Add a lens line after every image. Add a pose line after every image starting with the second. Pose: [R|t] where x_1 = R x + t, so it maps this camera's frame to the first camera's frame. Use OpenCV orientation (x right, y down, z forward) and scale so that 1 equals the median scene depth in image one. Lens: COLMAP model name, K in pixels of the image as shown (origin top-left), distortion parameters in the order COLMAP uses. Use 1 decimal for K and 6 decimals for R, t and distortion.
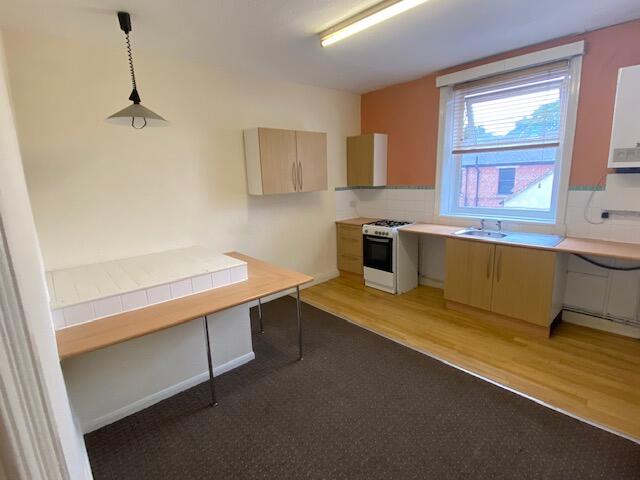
lens RADIAL K [[314.5, 0, 320.0], [0, 314.5, 240.0], [0, 0, 1]] dist [0.000226, -0.000885]
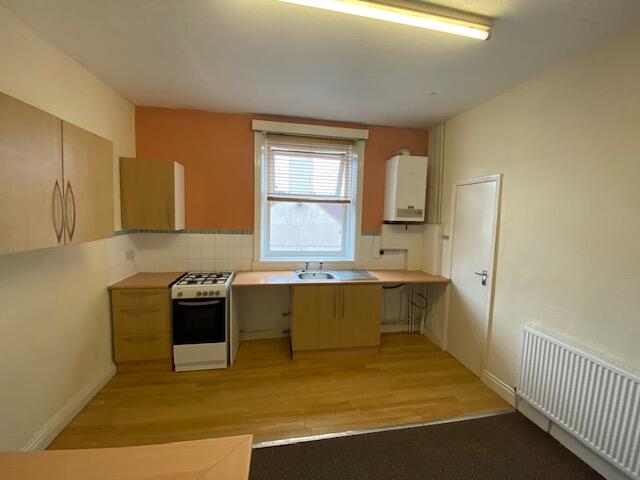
lens RADIAL K [[260.0, 0, 320.4], [0, 260.0, 236.0], [0, 0, 1]] dist [0.023112, -0.022222]
pose [[0.524767, -0.020047, 0.851010, -0.195829], [0.126689, 0.990428, -0.054790, -0.091188], [-0.841766, 0.136565, 0.522284, 0.443366]]
